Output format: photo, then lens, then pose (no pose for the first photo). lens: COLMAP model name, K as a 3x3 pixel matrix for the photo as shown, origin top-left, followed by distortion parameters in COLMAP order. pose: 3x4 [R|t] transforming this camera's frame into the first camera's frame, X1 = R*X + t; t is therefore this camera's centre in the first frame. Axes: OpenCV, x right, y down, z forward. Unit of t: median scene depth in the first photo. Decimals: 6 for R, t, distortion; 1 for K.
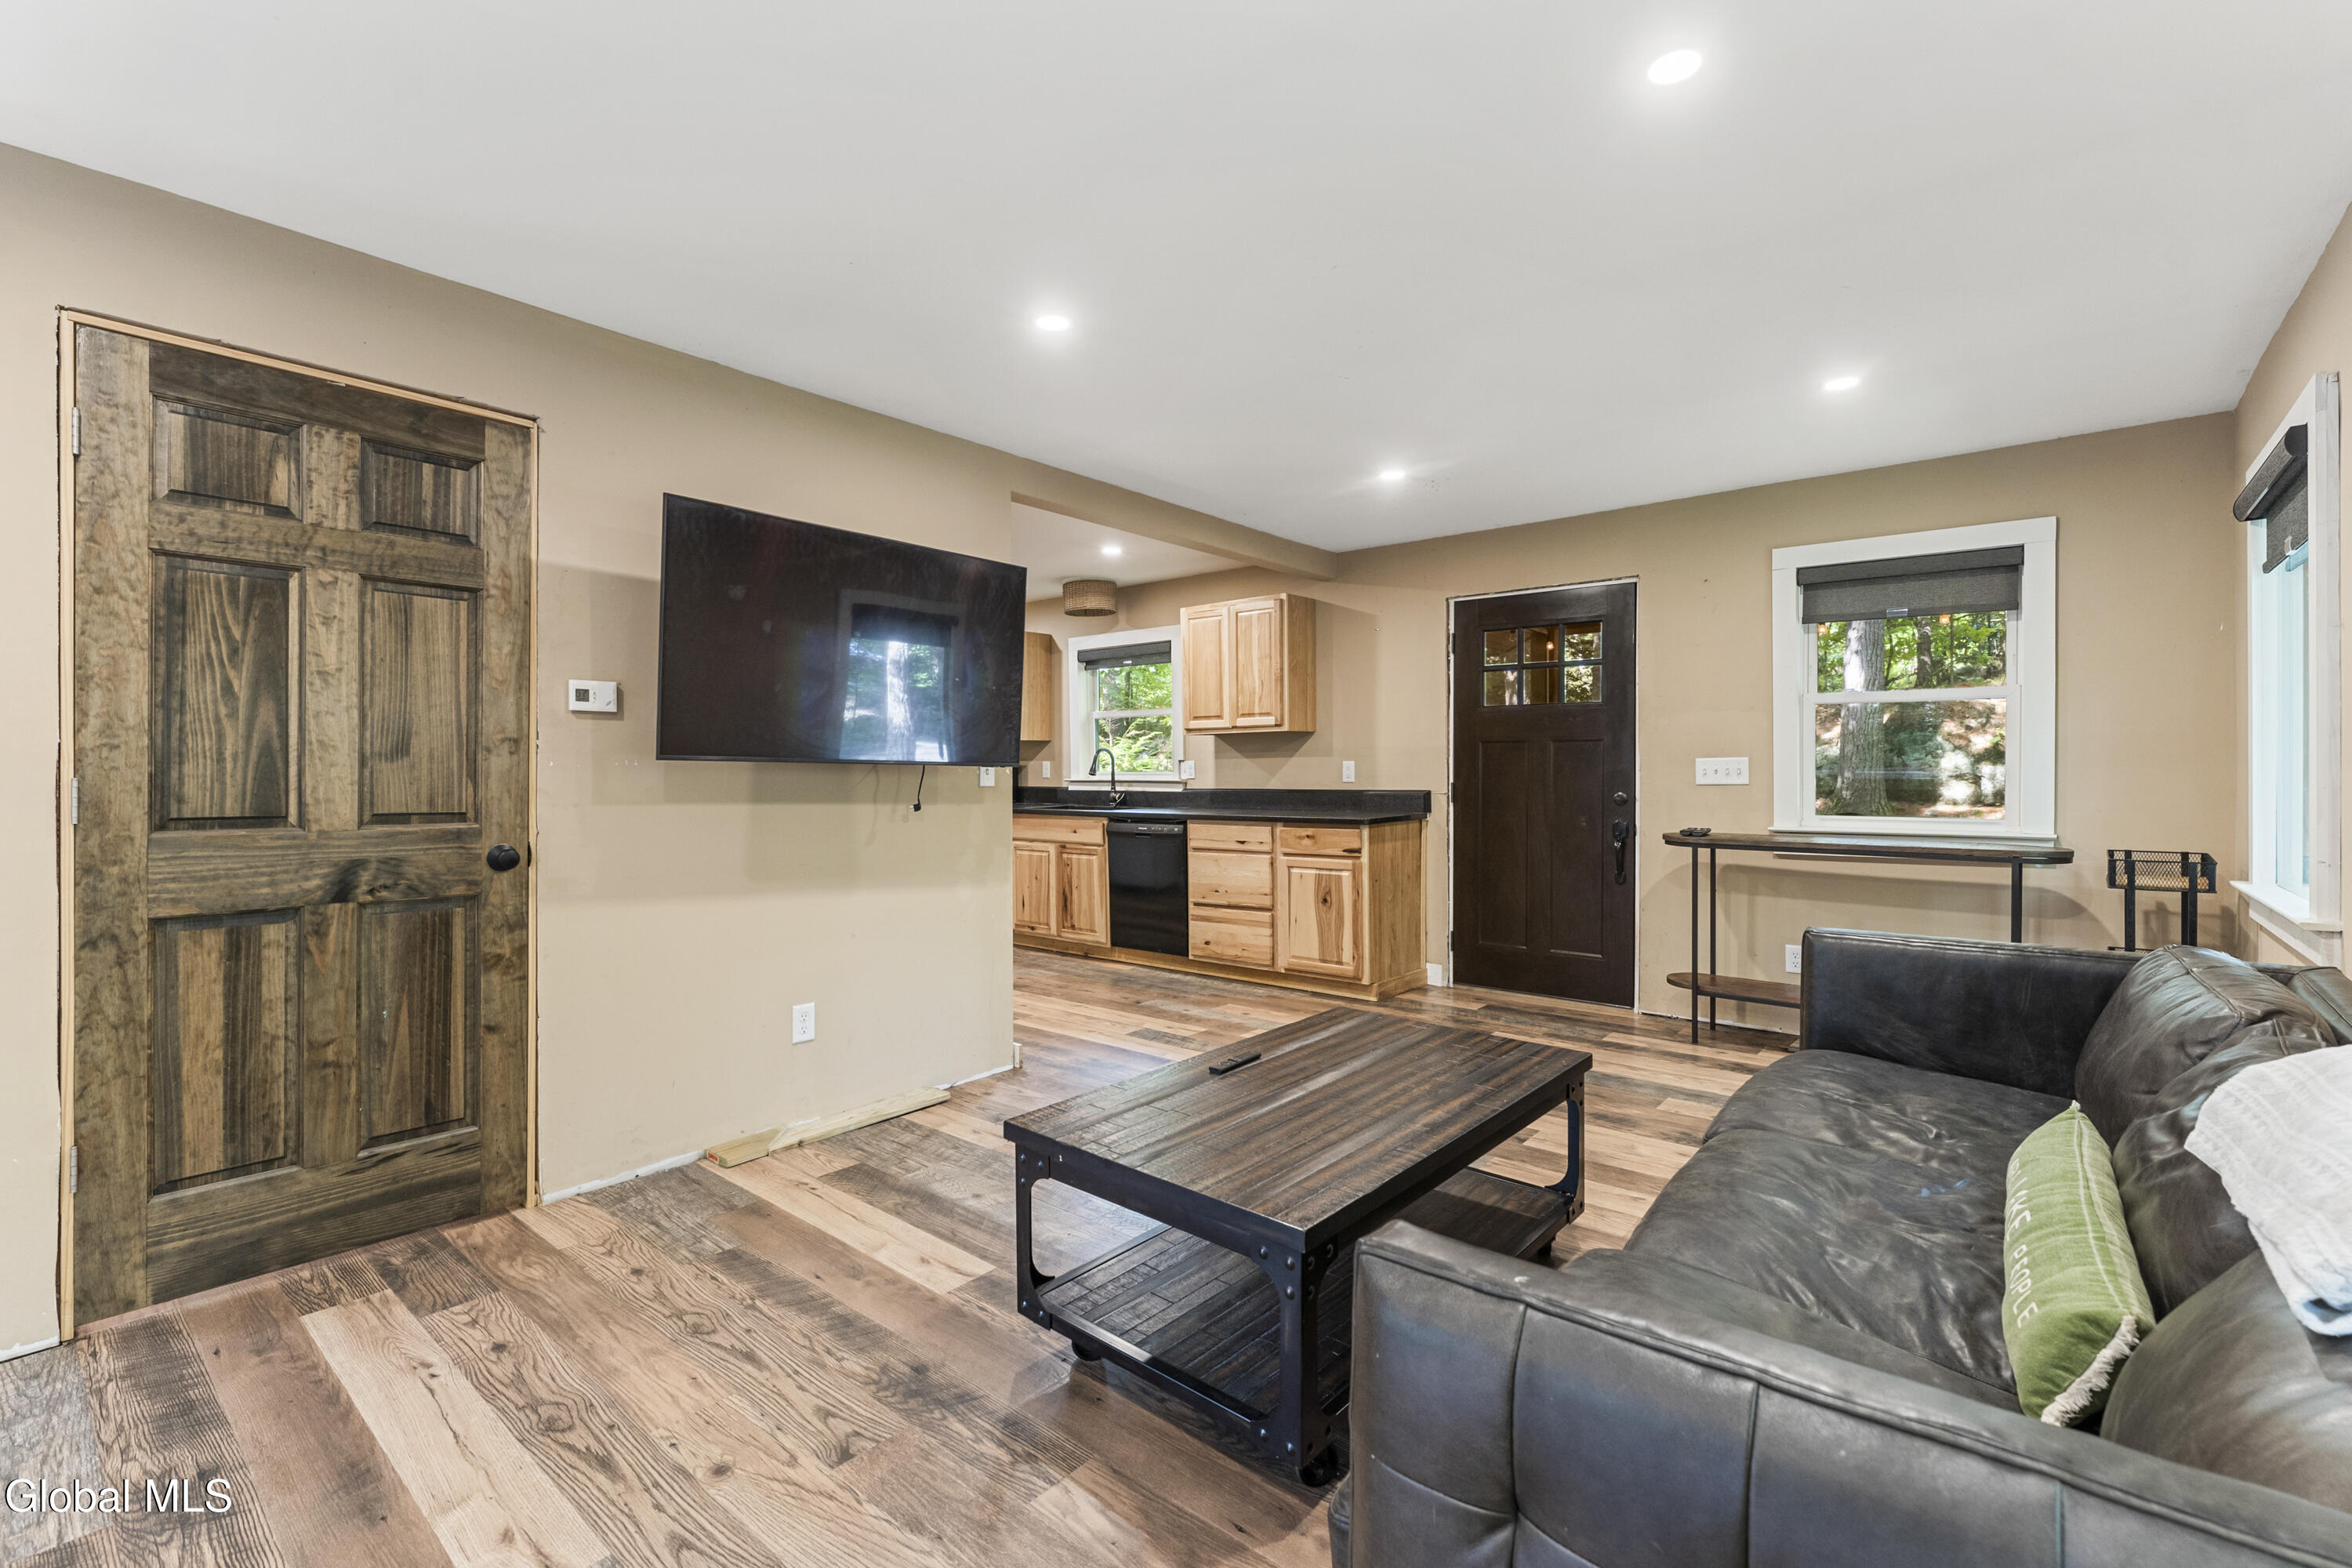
lens RADIAL K [[1020.7, 0, 1185.2], [0, 1020.7, 773.4], [0, 0, 1]] dist [-0.000586, 0.000194]
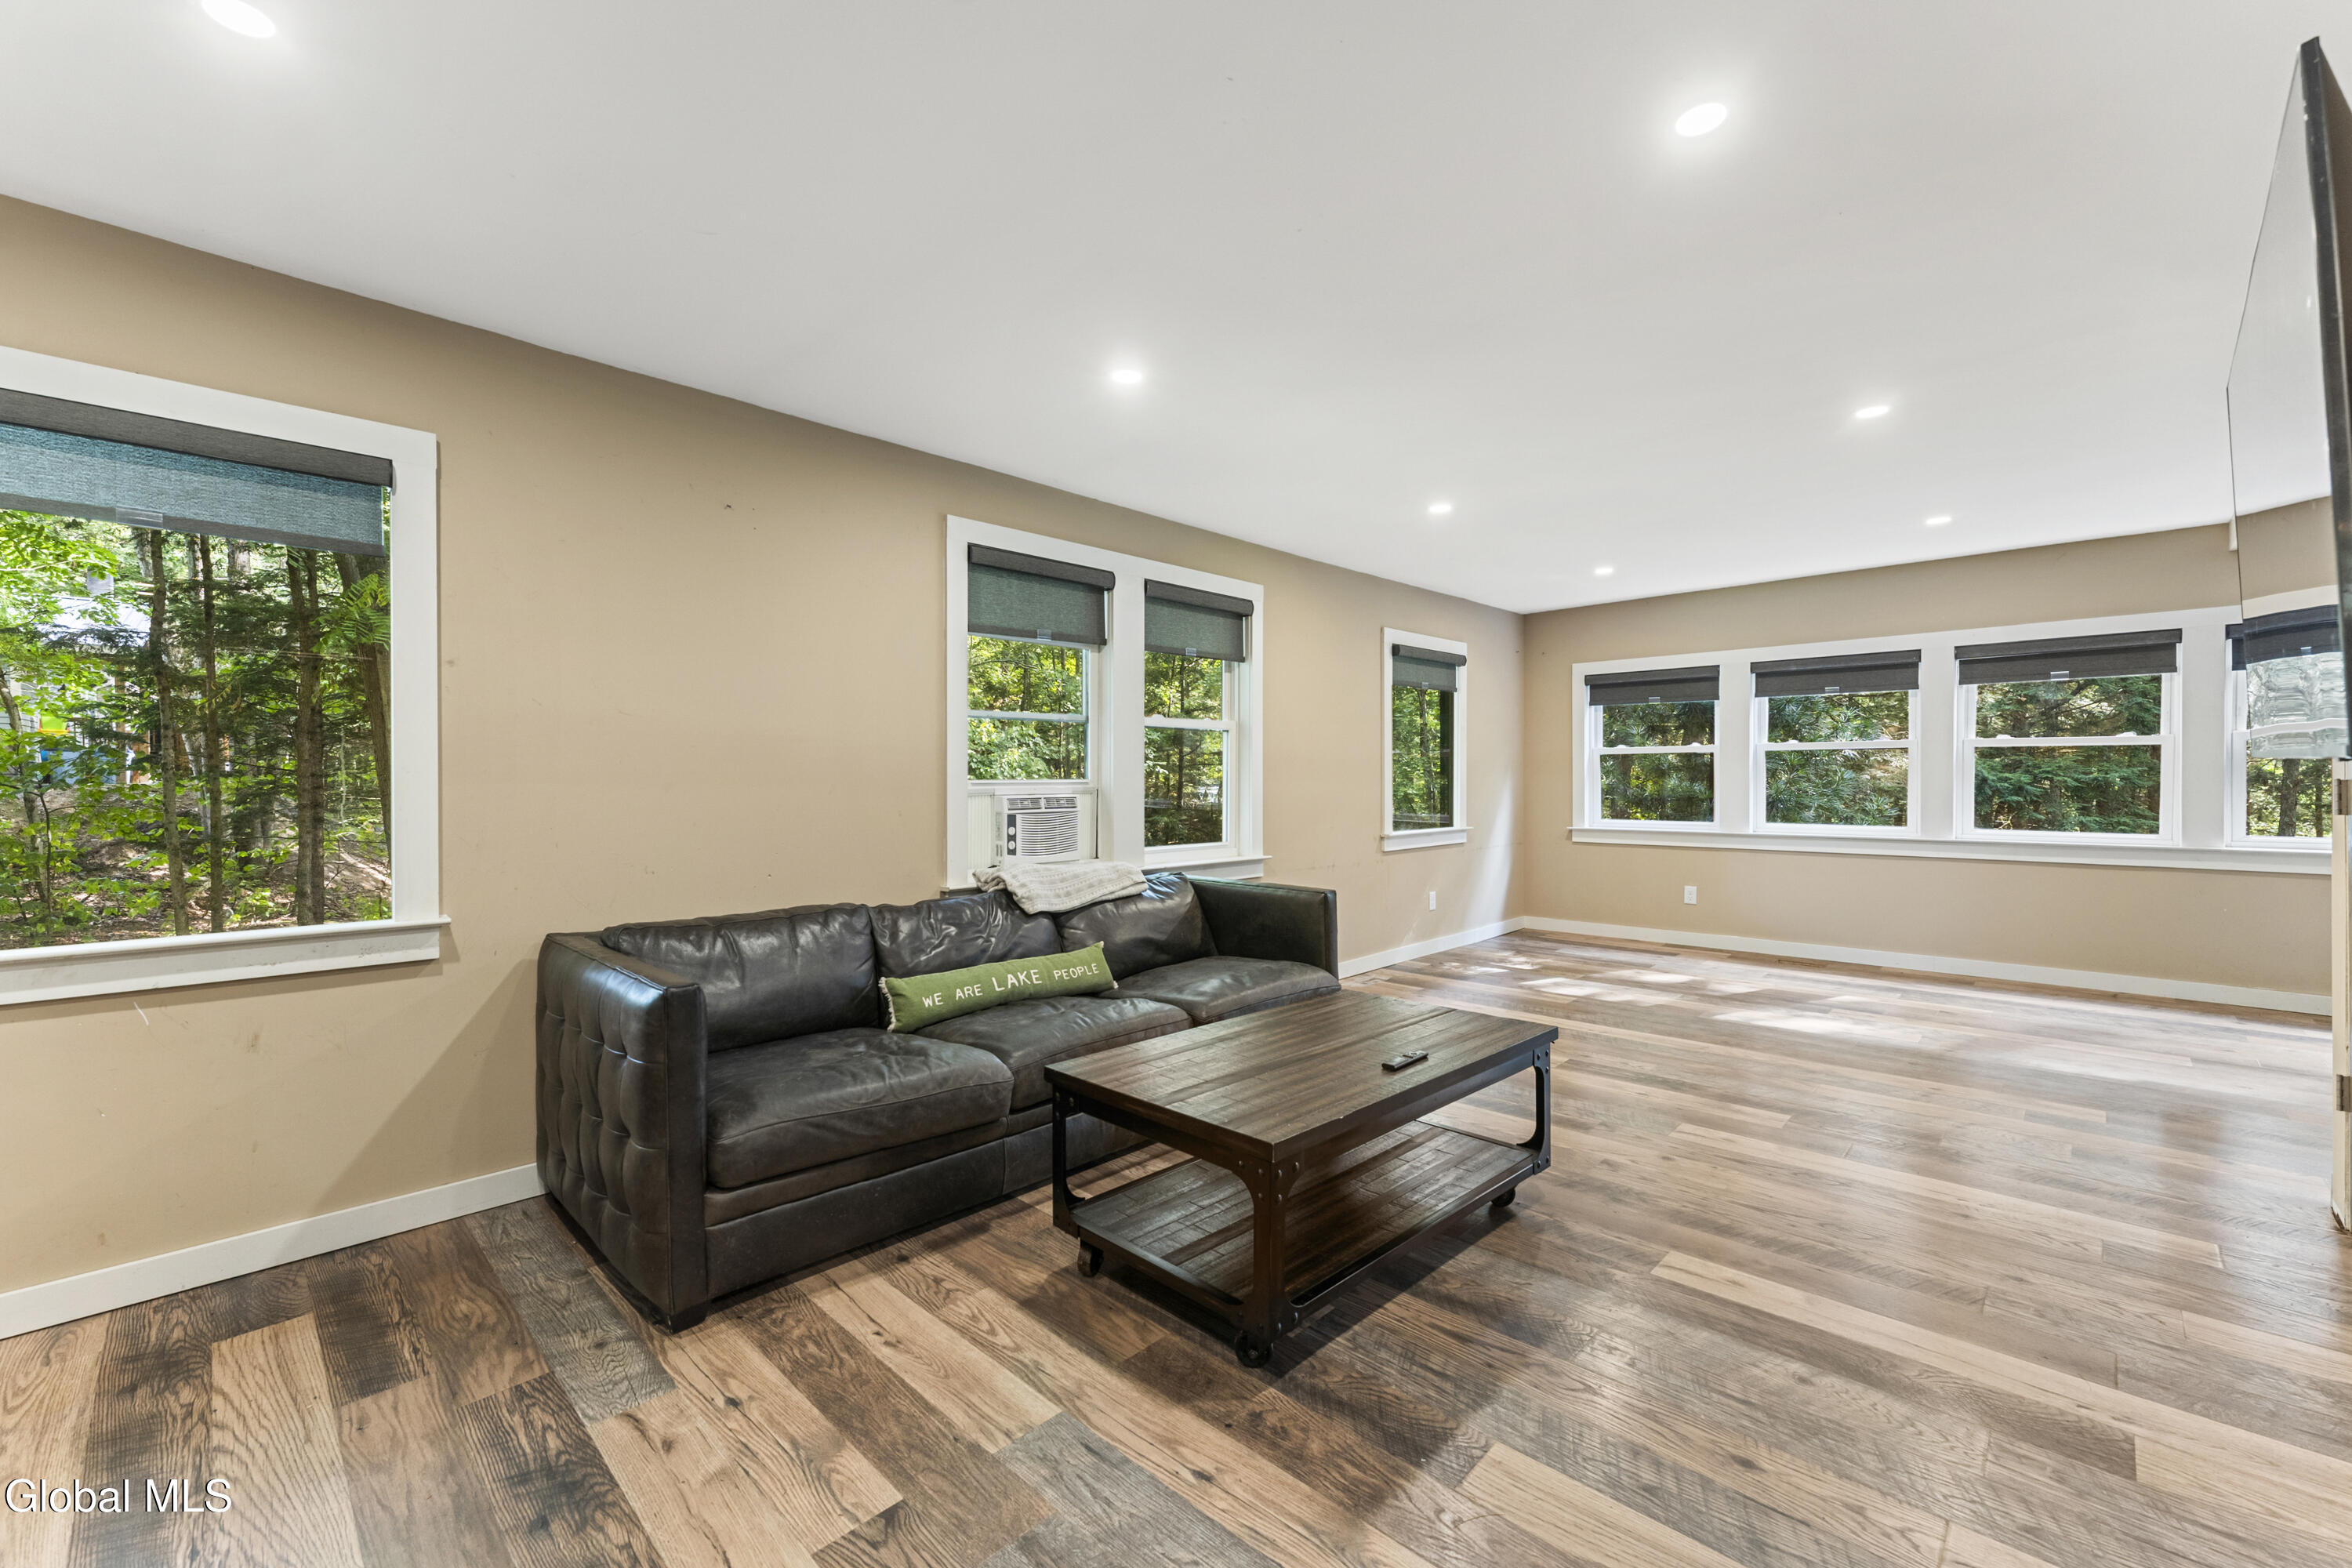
lens RADIAL K [[947.8, 0, 1183.5], [0, 947.8, 774.3], [0, 0, 1]] dist [0.000066, -0.000091]
pose [[-0.997193, 0.002760, 0.074817, 0.133963], [0.002794, 0.999996, 0.000348, -0.003300], [-0.074816, 0.000556, -0.997197, 1.309178]]
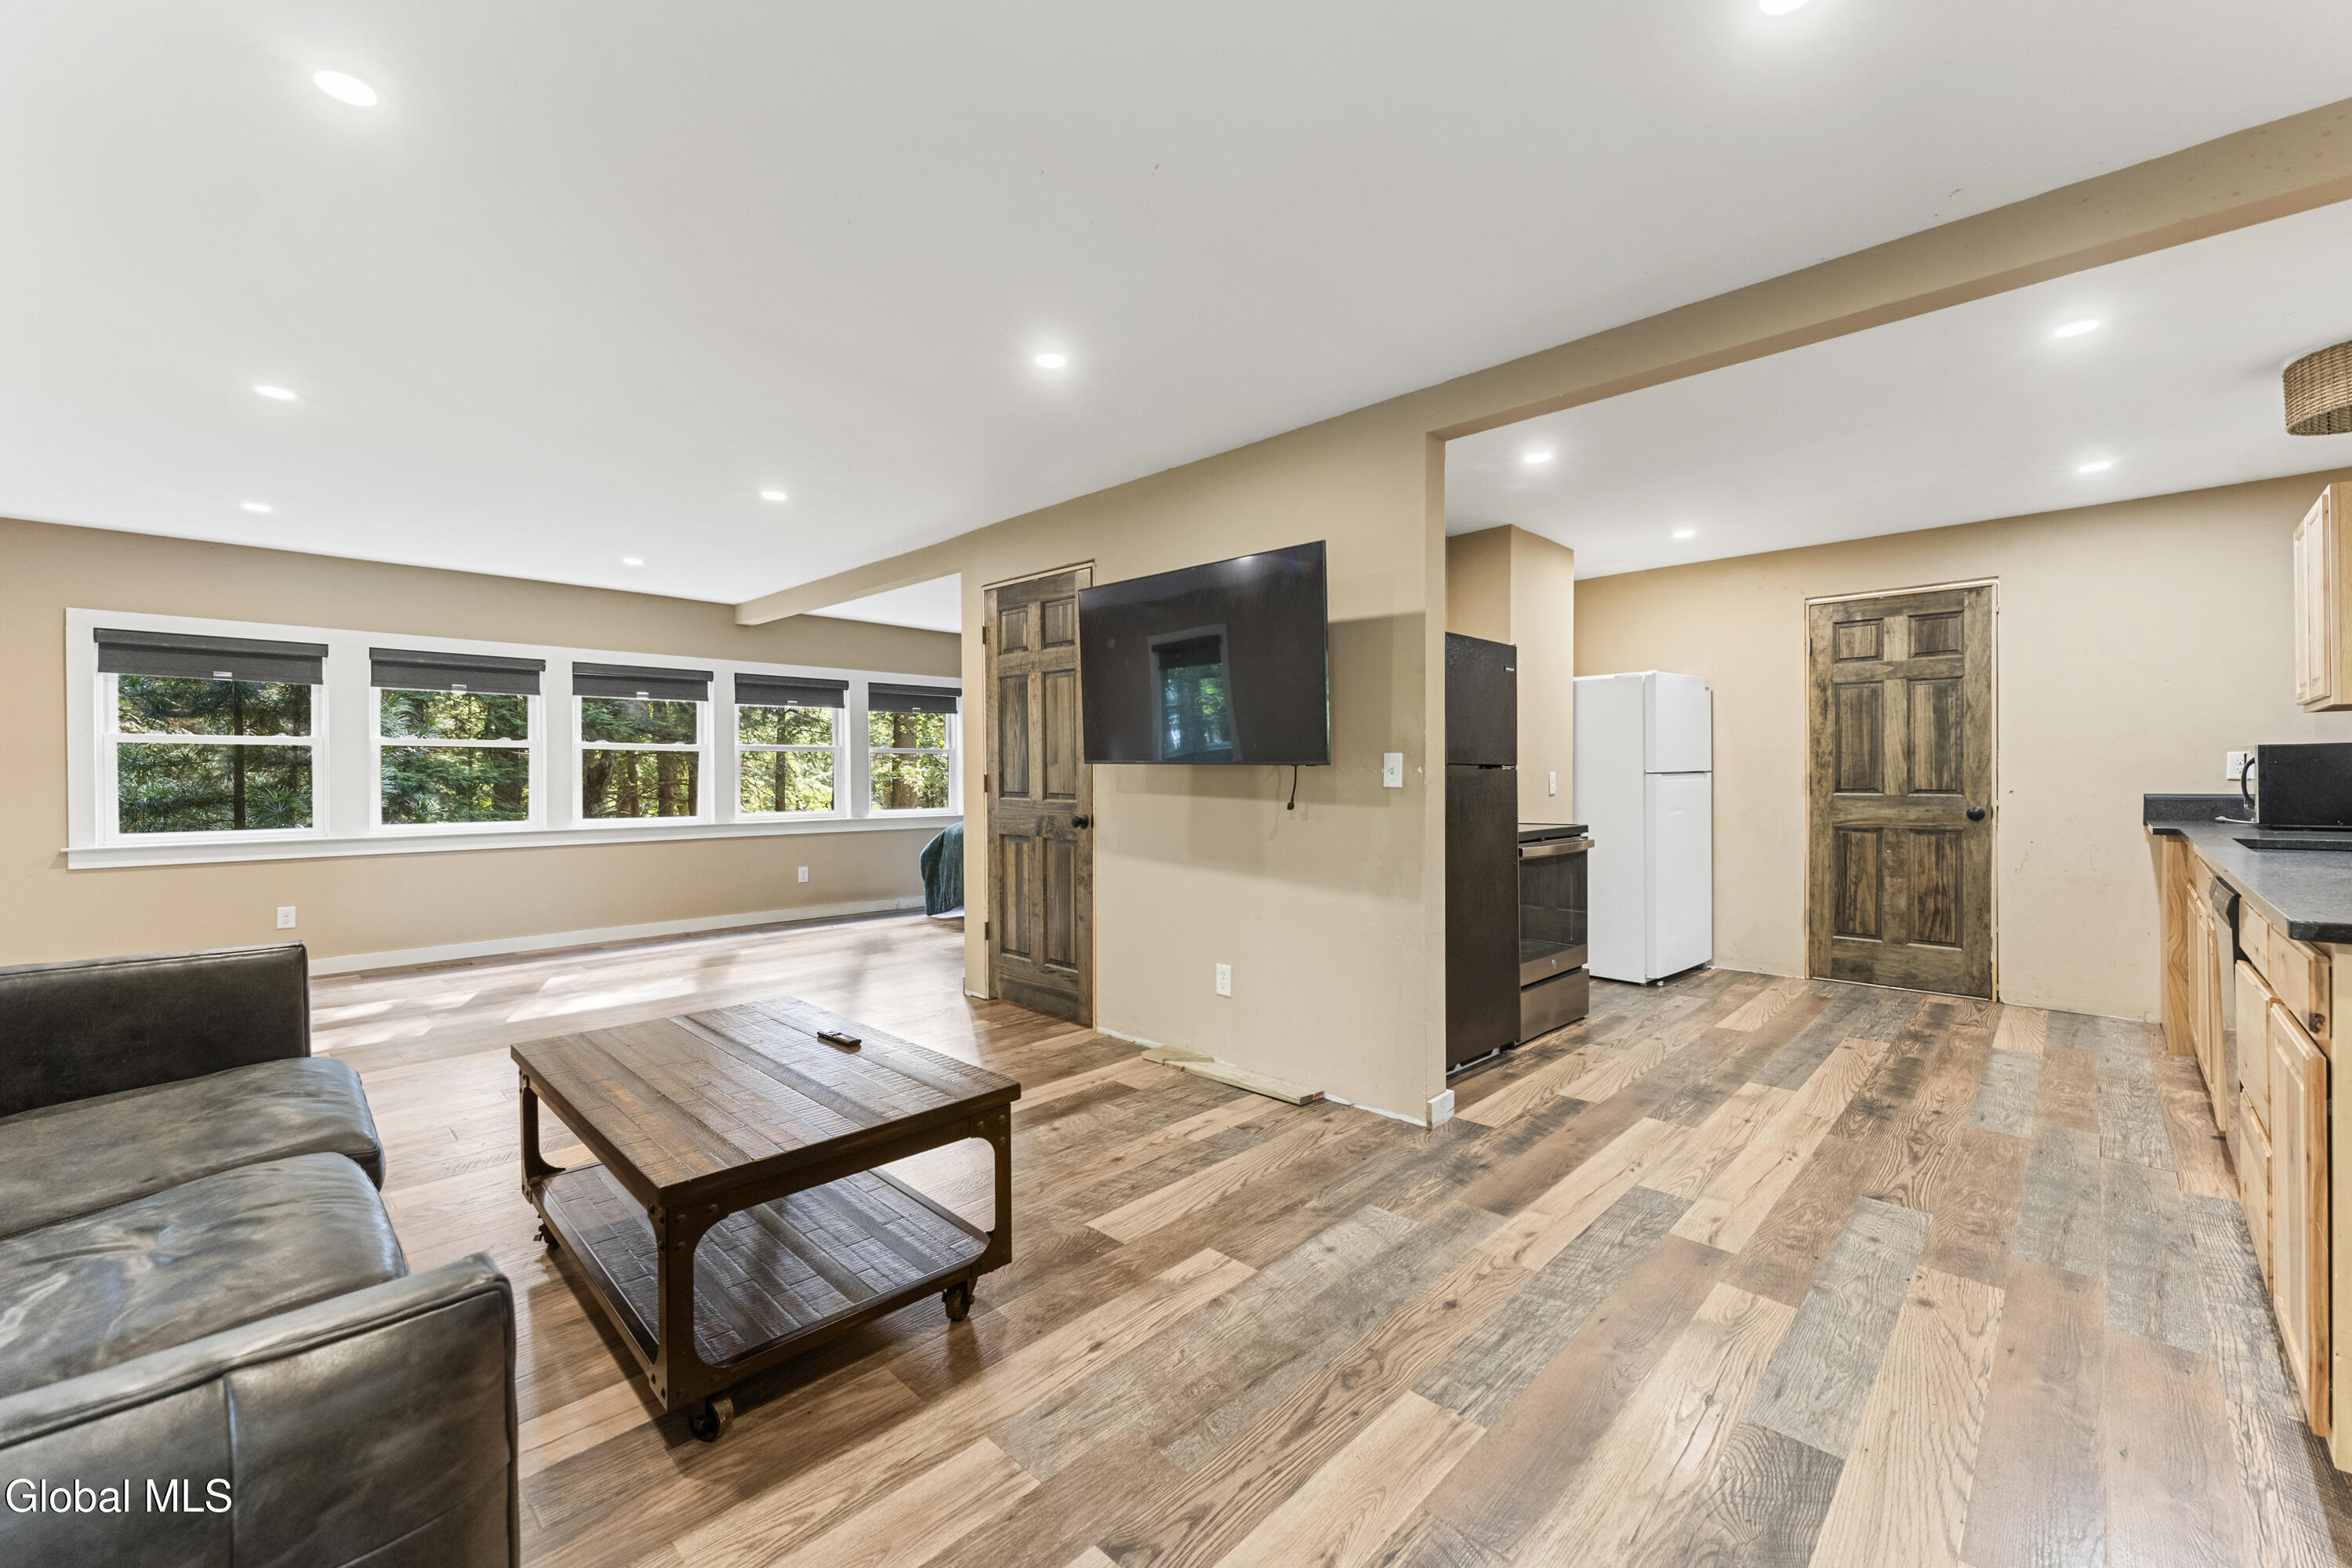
lens RADIAL K [[947.8, 0, 1183.5], [0, 947.8, 774.3], [0, 0, 1]] dist [0.000066, -0.000091]
pose [[-0.073527, 0.000484, -0.997293, 0.686109], [-0.002133, 0.999998, 0.000642, 0.001434], [0.997291, 0.002175, -0.073526, 0.956181]]
